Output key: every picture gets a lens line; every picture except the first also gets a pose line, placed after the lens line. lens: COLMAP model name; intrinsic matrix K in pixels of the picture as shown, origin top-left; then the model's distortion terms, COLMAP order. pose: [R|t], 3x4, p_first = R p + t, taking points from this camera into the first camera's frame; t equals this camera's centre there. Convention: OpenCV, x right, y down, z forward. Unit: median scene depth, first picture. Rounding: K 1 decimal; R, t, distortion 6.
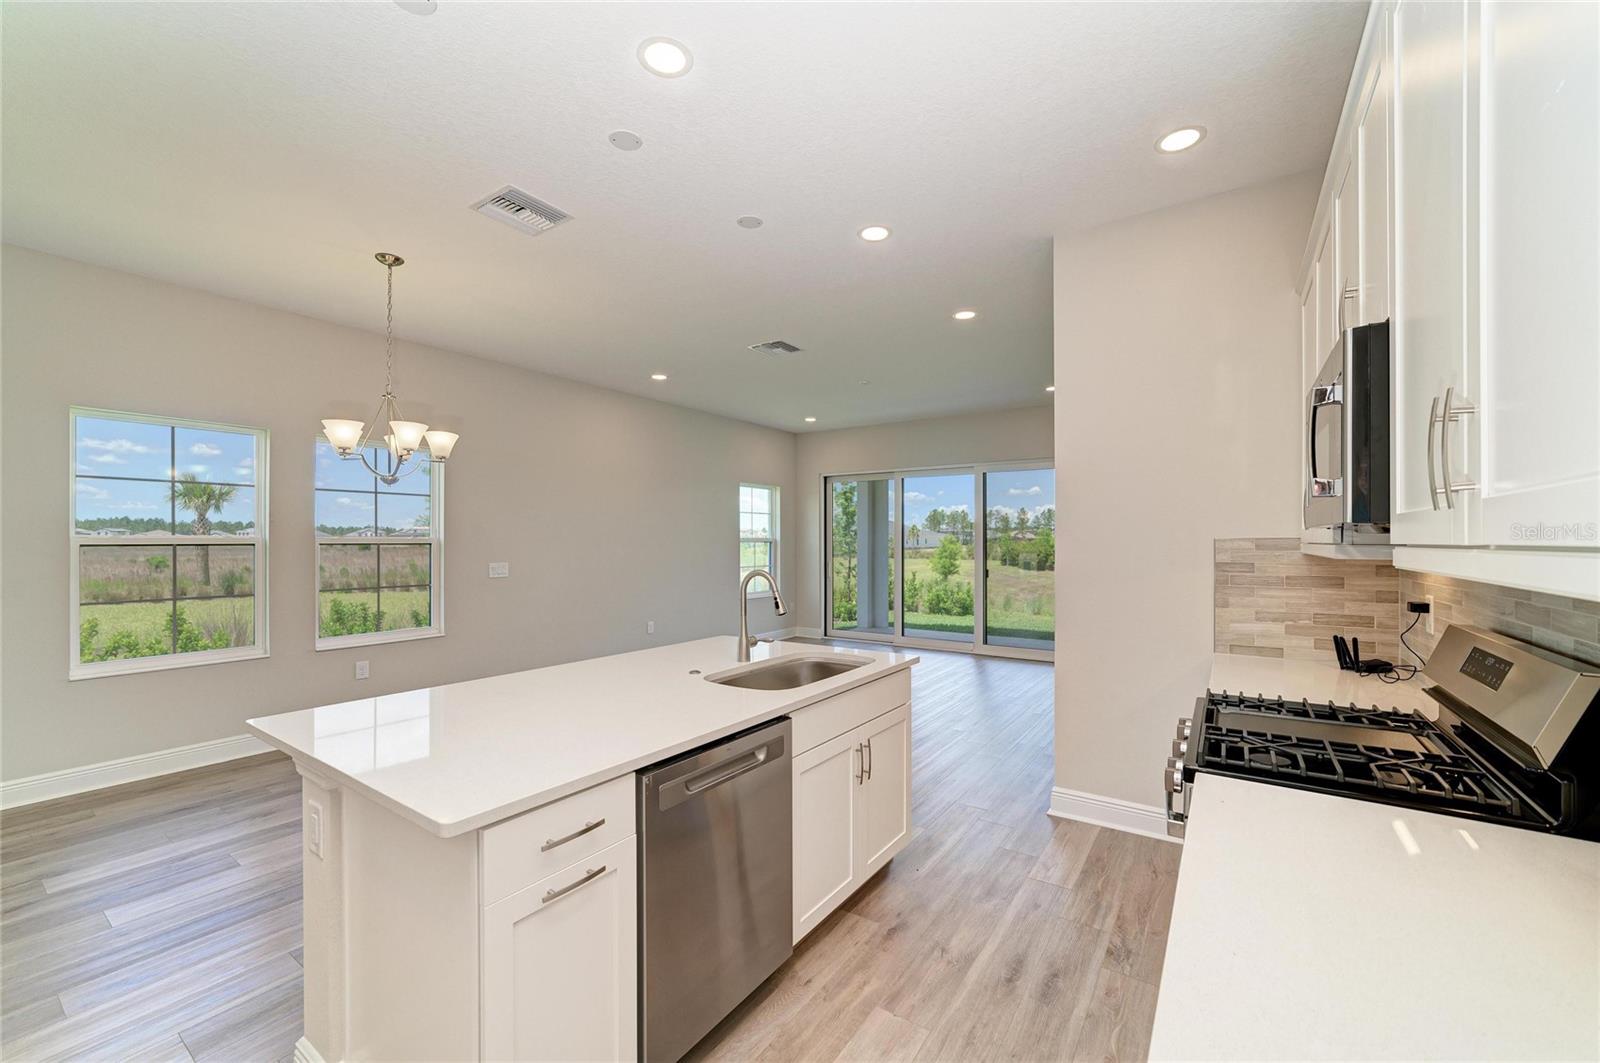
lens RADIAL K [[624.4, 0, 784.8], [0, 624.4, 542.7], [0, 0, 1]] dist [-0.014914, 0.005311]
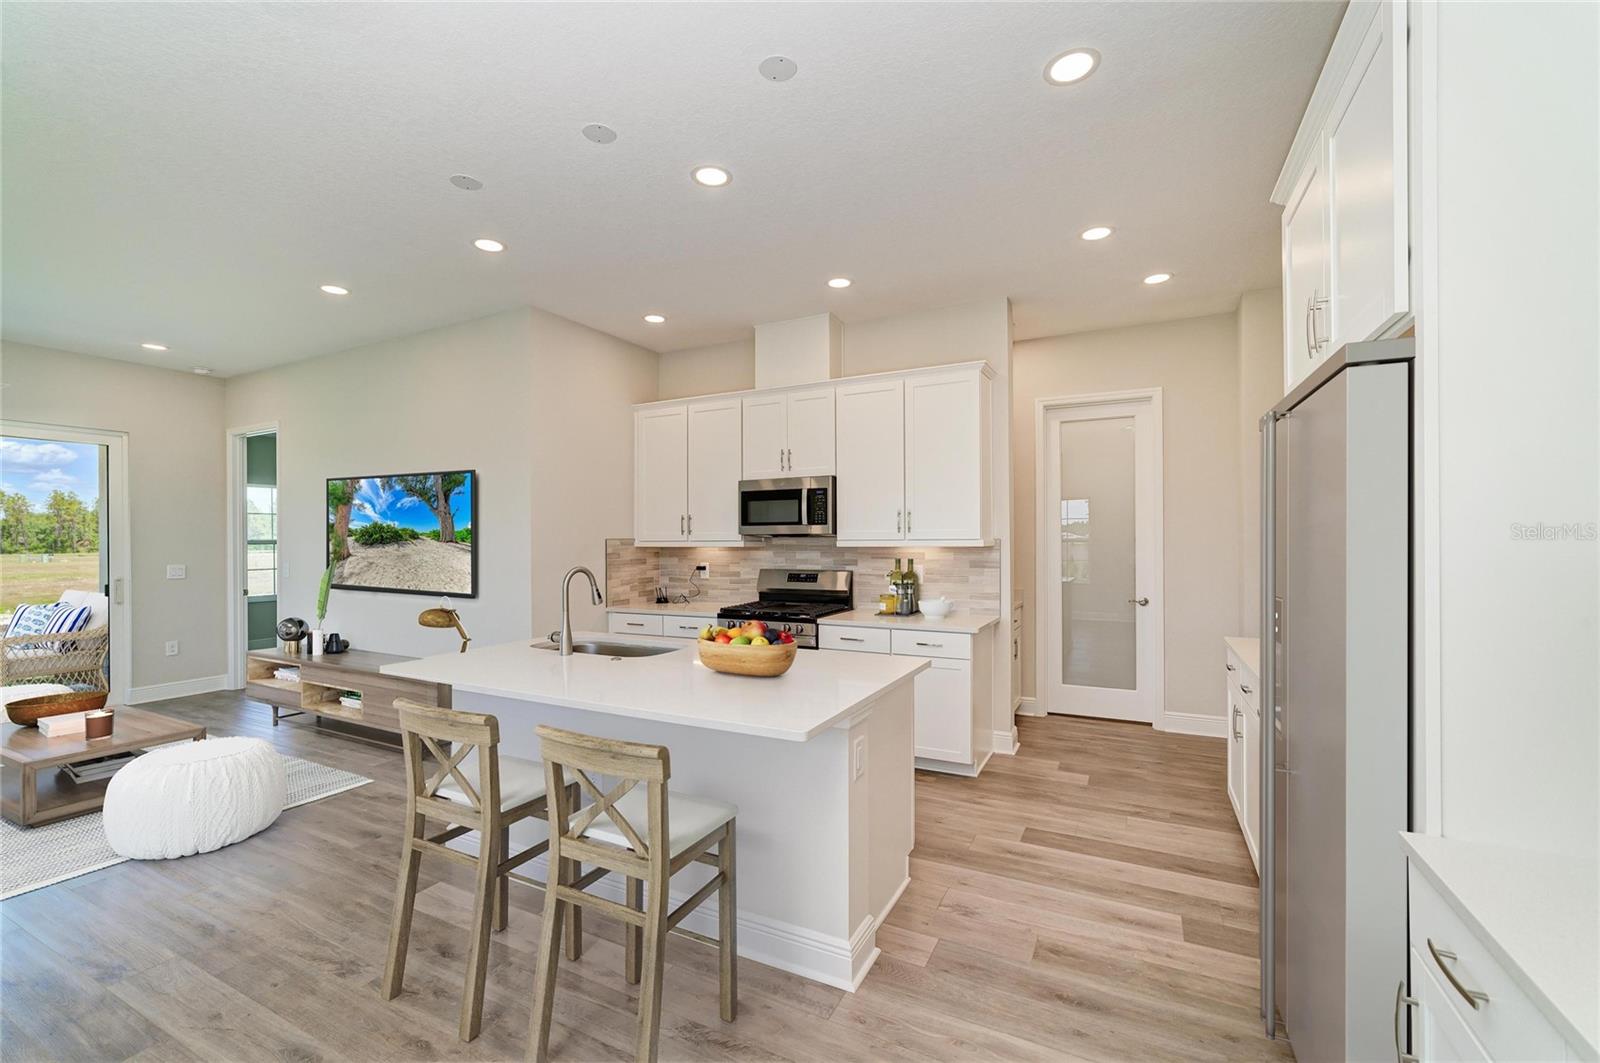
lens RADIAL K [[671.0, 0, 799.1], [0, 671.0, 539.3], [0, 0, 1]] dist [-0.006345, -0.000028]
pose [[-0.153497, 0.001330, 0.988148, -0.180981], [0.009503, 0.999955, 0.000131, -0.000414], [-0.988103, 0.009410, -0.153502, 0.112700]]
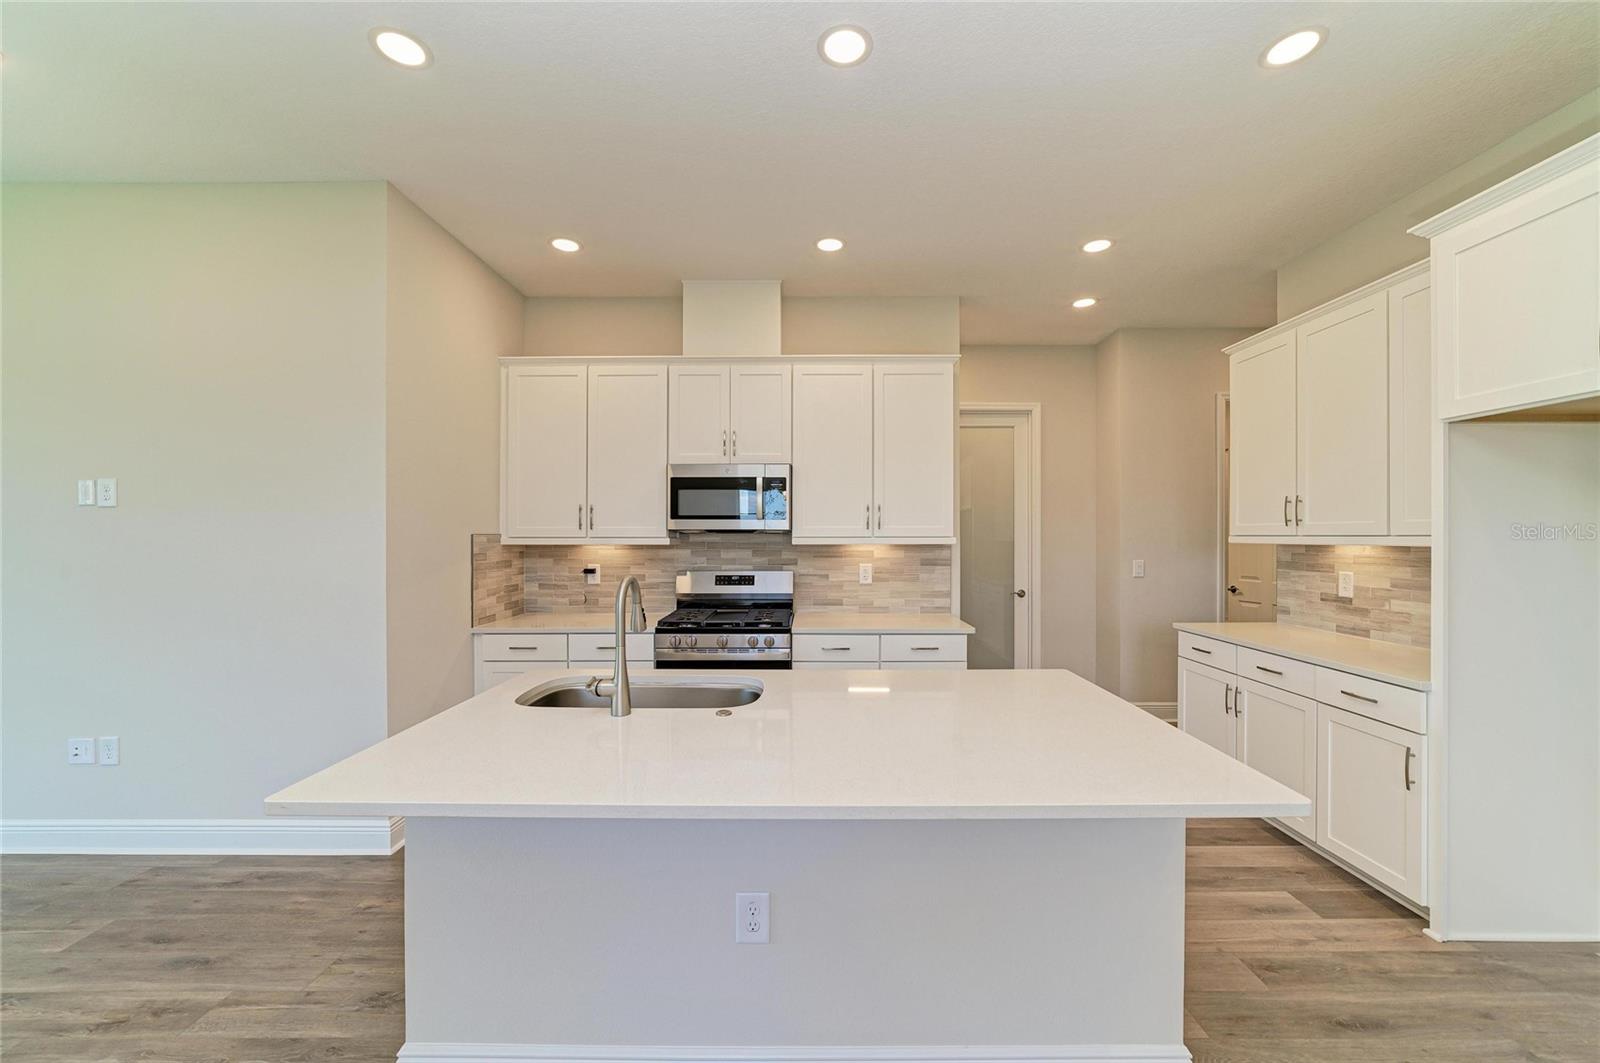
lens RADIAL K [[624.4, 0, 799.0], [0, 624.4, 534.9], [0, 0, 1]] dist [-0.014914, 0.005311]
pose [[-0.585645, 0.003250, 0.810561, -0.104395], [0.003941, 0.999992, -0.001162, -0.000386], [-0.810558, 0.002514, -0.585653, 0.180089]]
